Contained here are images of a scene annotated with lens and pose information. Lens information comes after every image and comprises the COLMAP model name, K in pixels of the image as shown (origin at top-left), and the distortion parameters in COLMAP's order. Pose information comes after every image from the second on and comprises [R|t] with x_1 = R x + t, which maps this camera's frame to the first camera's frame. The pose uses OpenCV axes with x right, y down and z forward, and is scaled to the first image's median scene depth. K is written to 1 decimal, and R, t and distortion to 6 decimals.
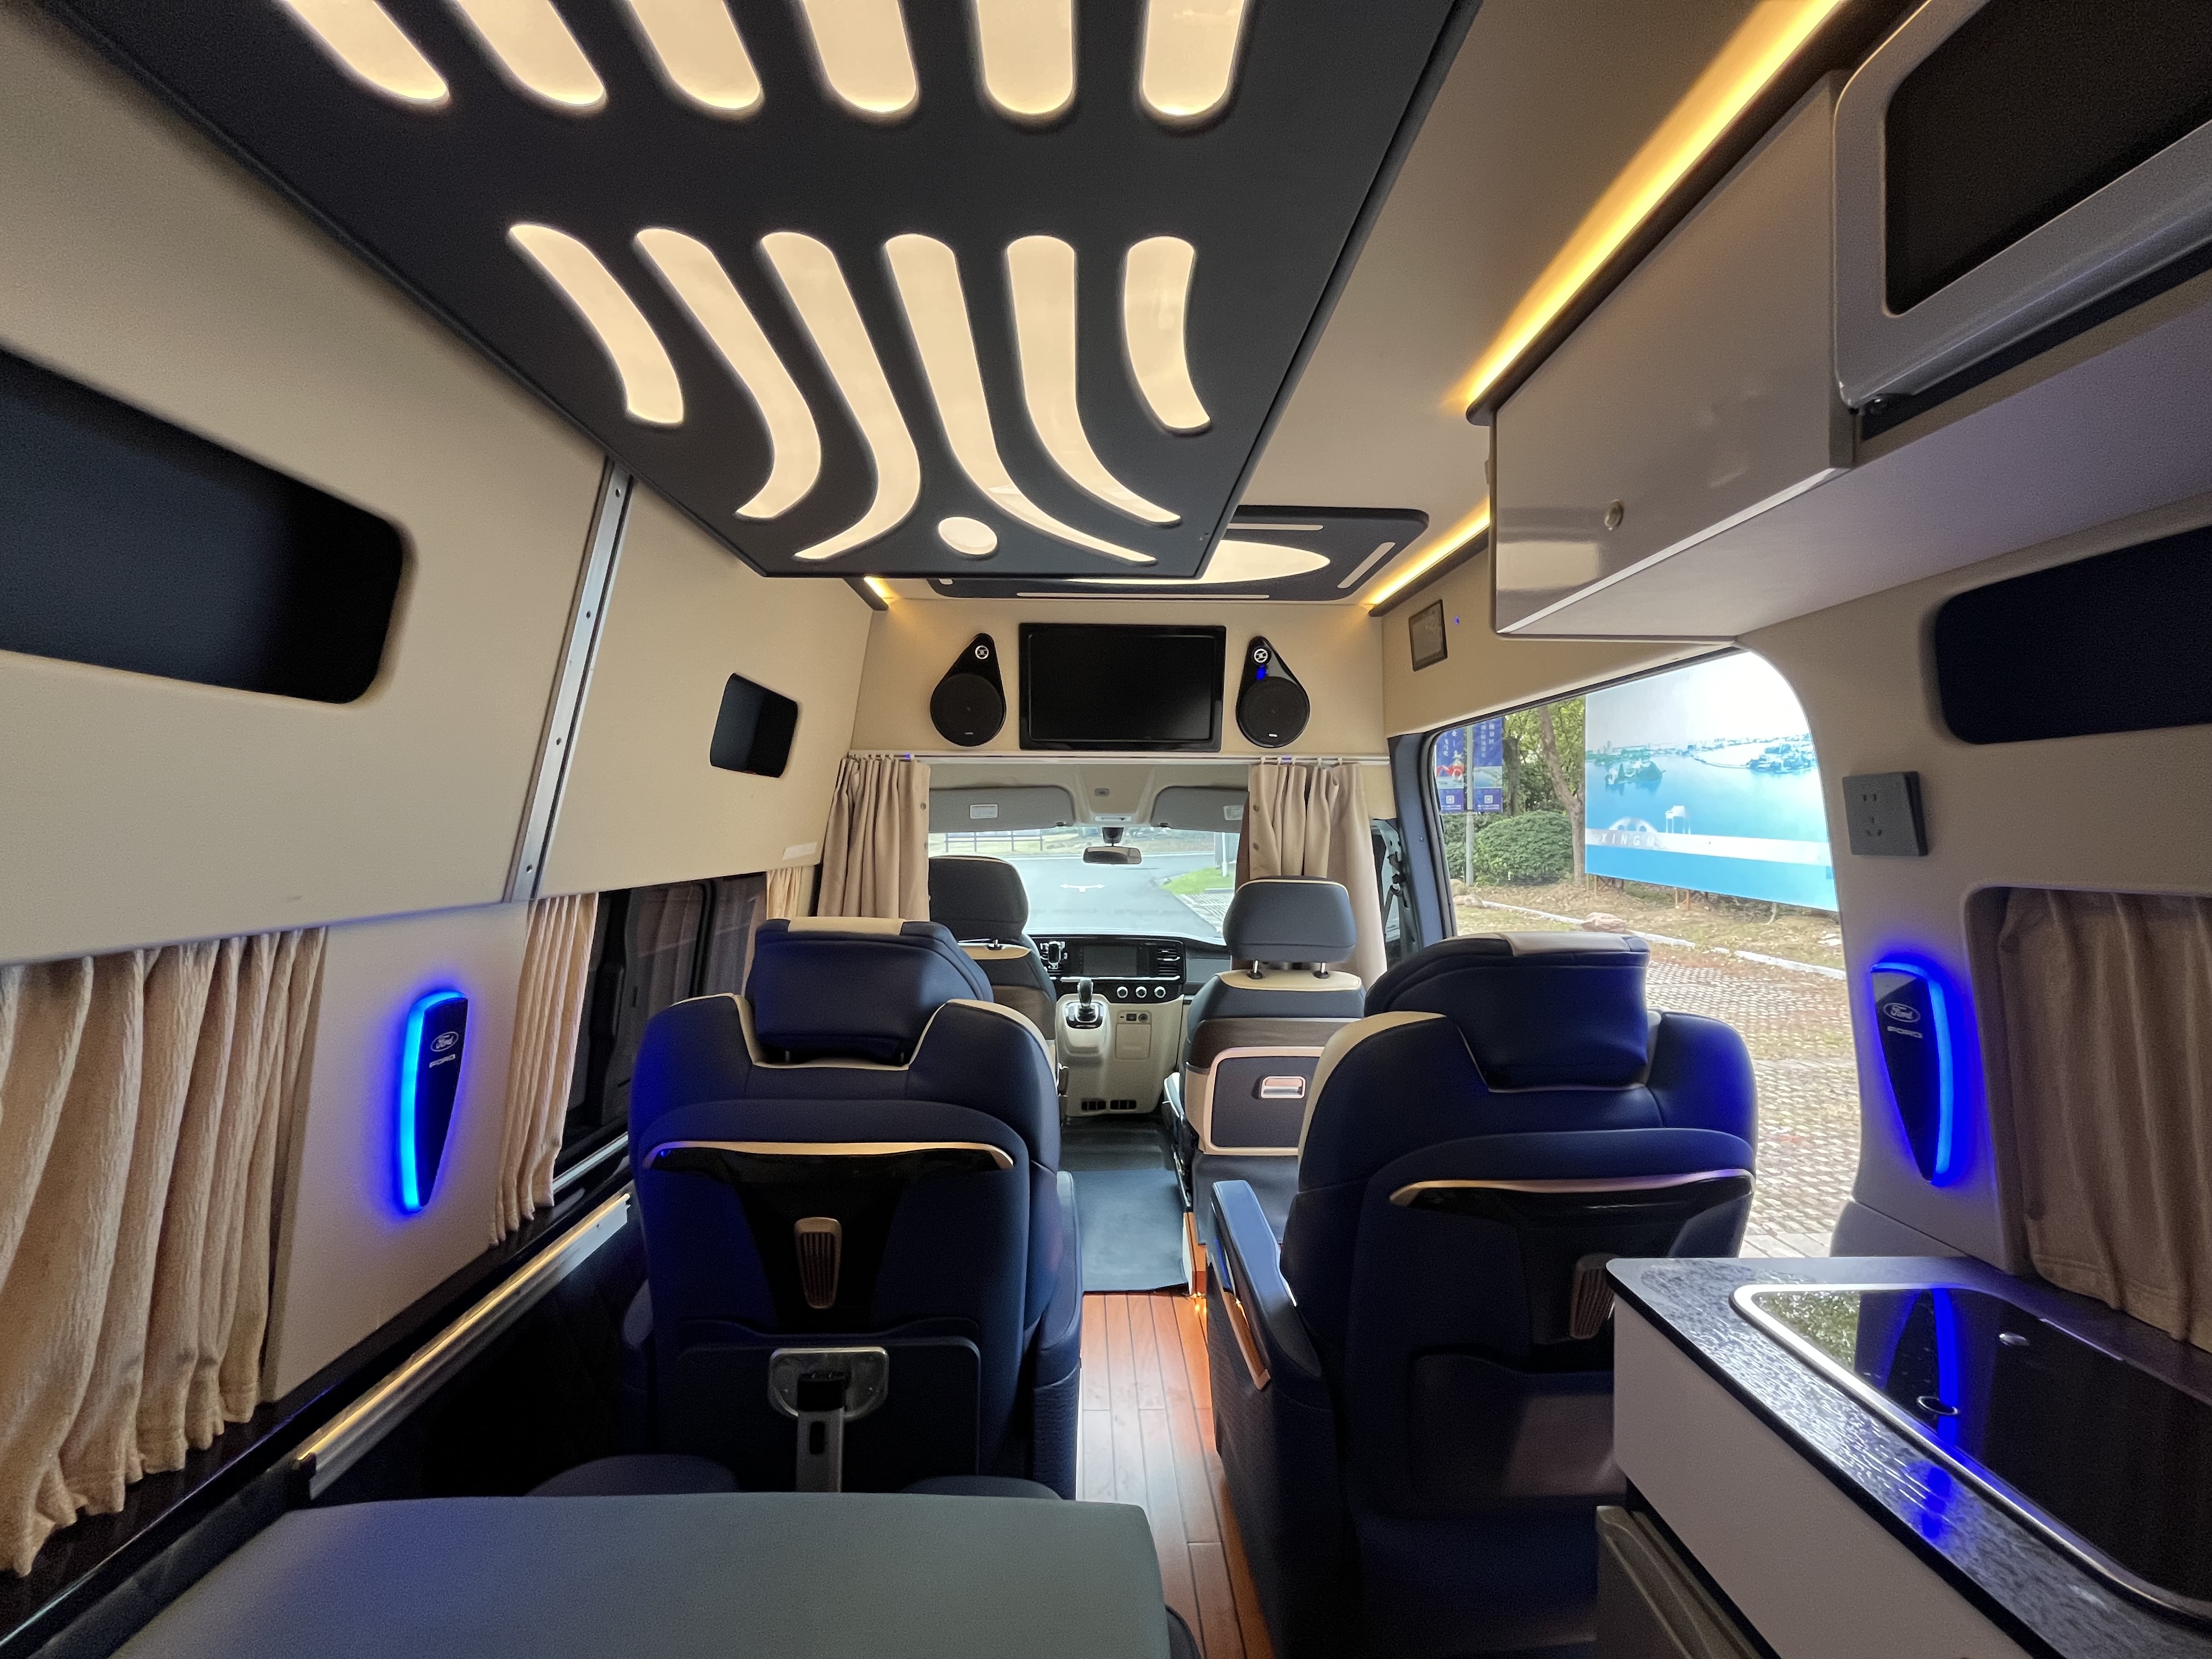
lens RADIAL K [[894.2, 0, 1106.7], [0, 894.2, 830.4], [0, 0, 1]] dist [-0.004175, 0.000269]
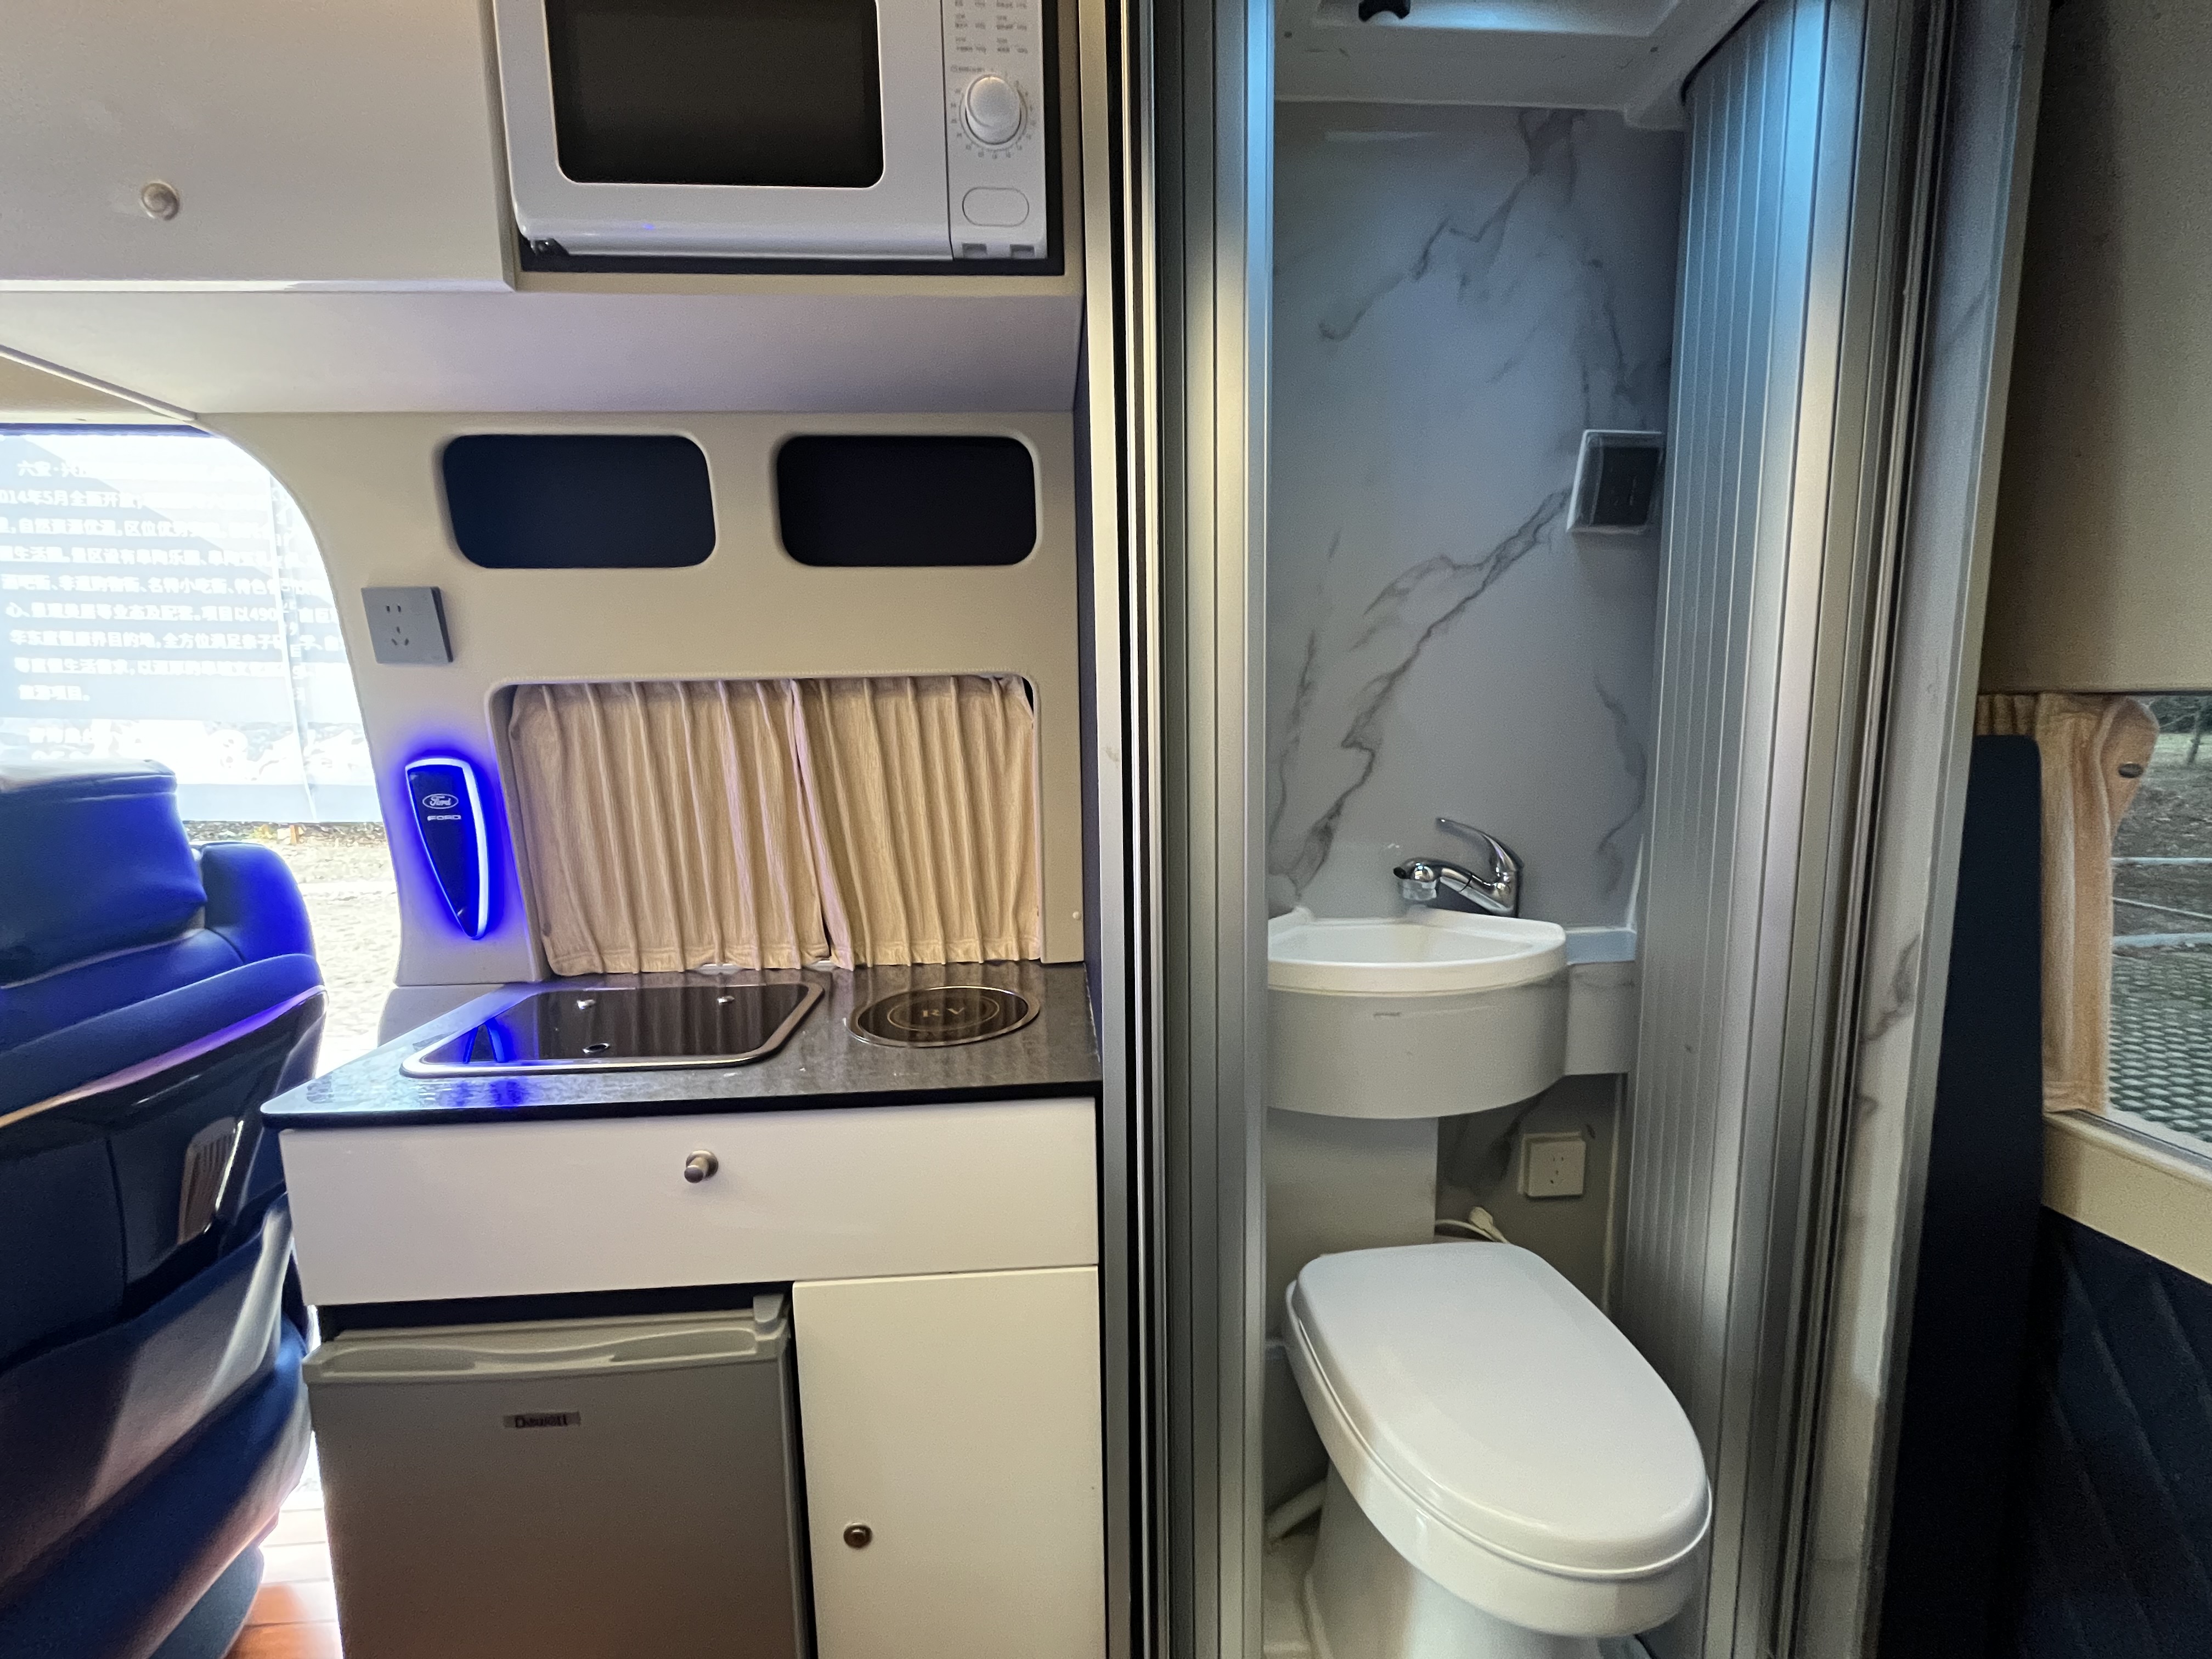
lens RADIAL K [[894.2, 0, 1106.1], [0, 894.2, 822.1], [0, 0, 1]] dist [-0.004175, 0.000269]
pose [[-0.027840, -0.123848, 0.991911, -0.287928], [0.012154, 0.992180, 0.124223, 0.100318], [-0.999539, 0.015514, -0.026117, 0.171886]]
